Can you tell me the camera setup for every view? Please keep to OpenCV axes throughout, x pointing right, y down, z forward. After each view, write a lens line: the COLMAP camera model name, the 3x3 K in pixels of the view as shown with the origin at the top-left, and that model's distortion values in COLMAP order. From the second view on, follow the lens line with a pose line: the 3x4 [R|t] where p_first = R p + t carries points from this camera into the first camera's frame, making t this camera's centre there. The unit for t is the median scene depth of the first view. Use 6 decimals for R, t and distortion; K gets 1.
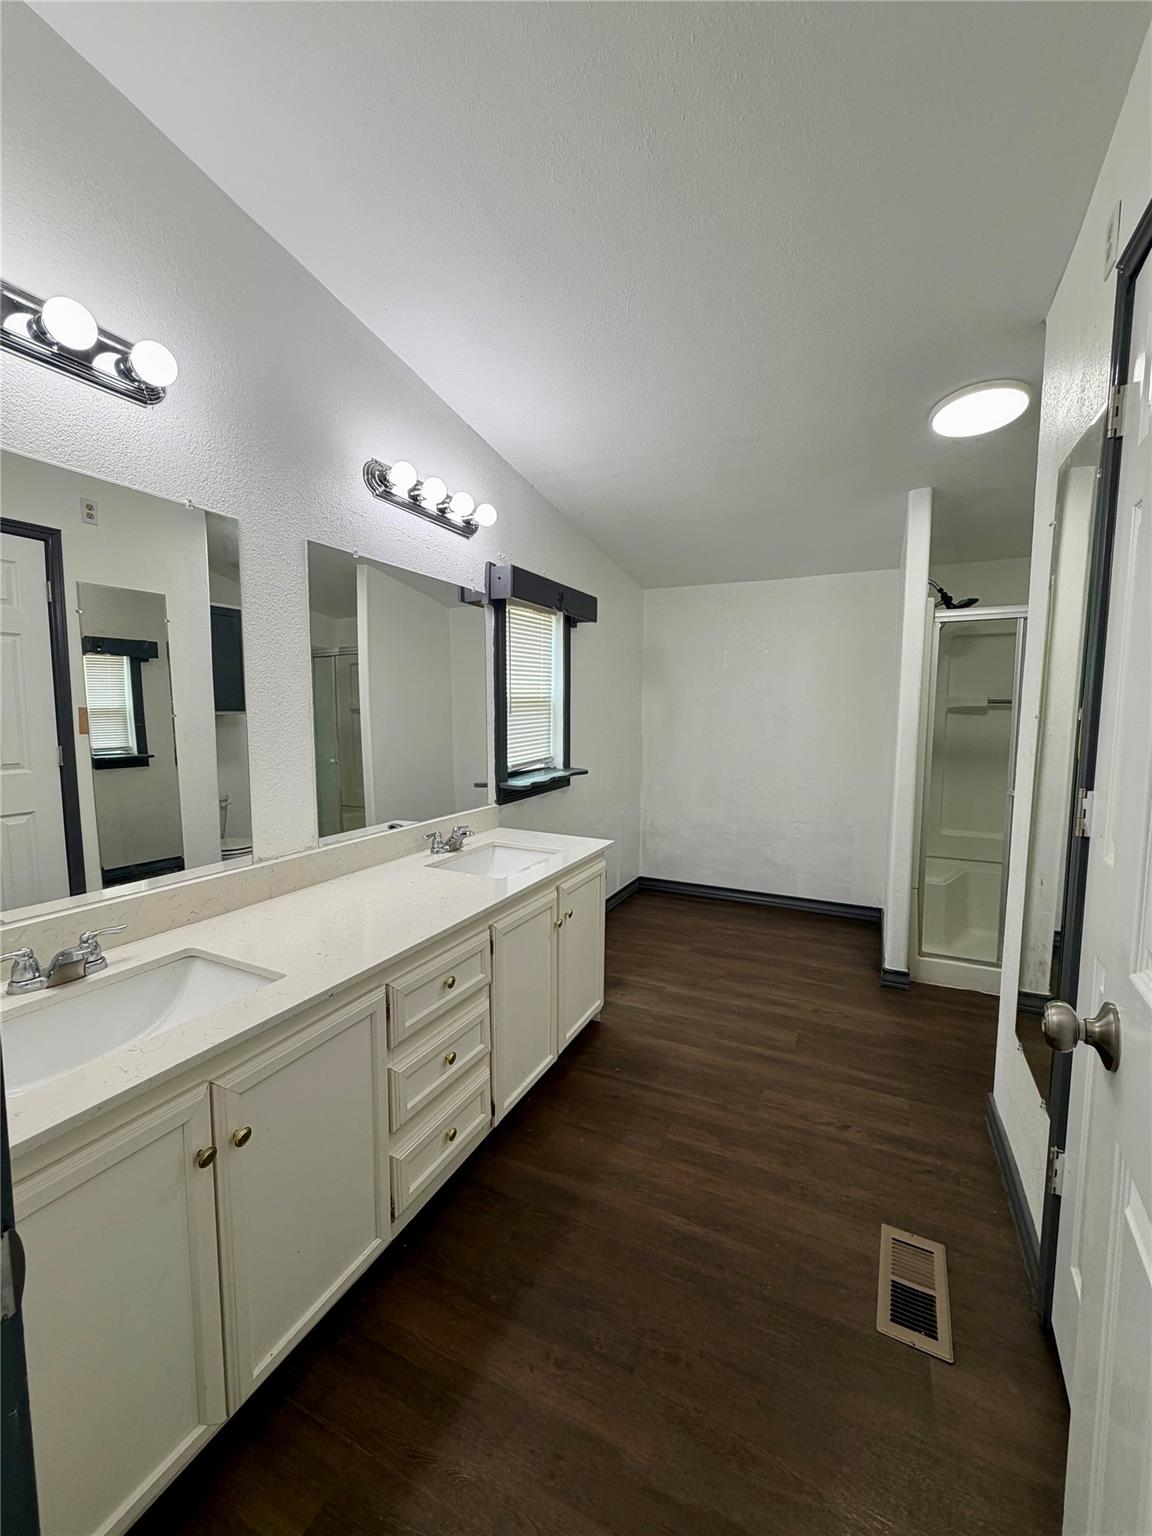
lens RADIAL K [[611.4, 0, 576.0], [0, 611.4, 768.0], [0, 0, 1]] dist [0.000951, 0.000053]
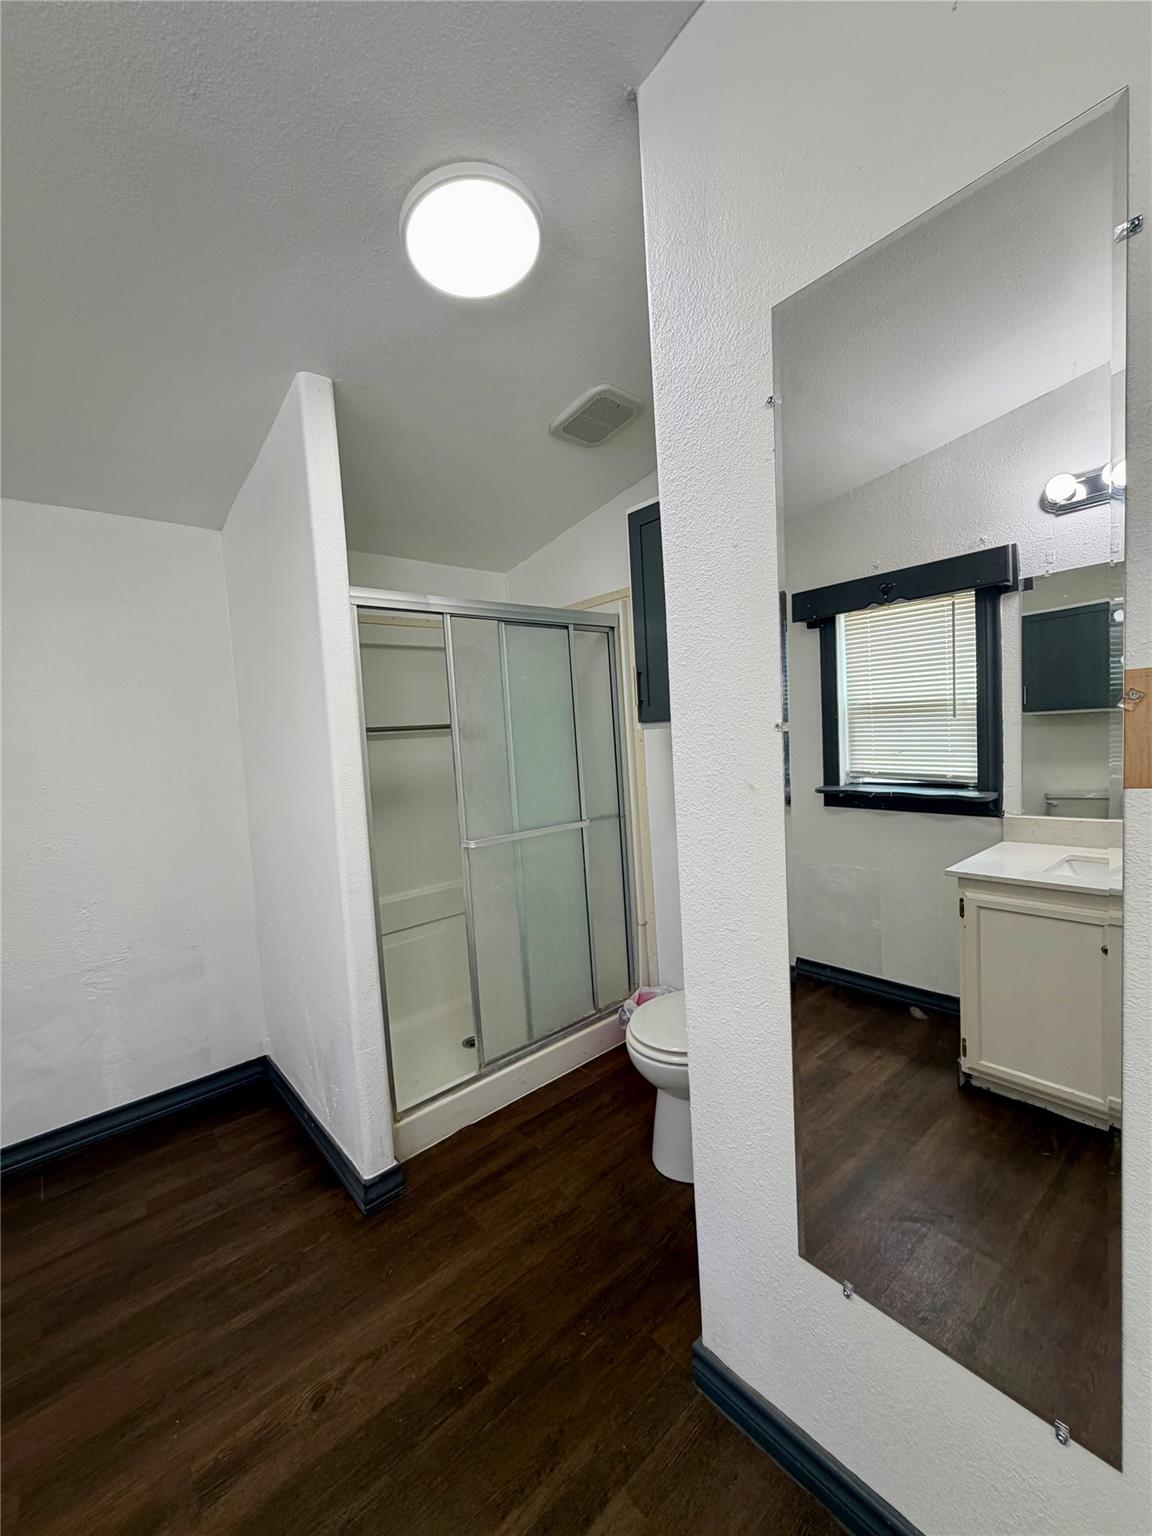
lens RADIAL K [[611.4, 0, 576.0], [0, 611.4, 768.0], [0, 0, 1]] dist [0.000951, 0.000053]
pose [[0.381329, -0.076761, 0.921247, 0.073319], [0.141424, 0.989660, 0.023922, -0.049991], [-0.913558, 0.121164, 0.388241, 0.540637]]
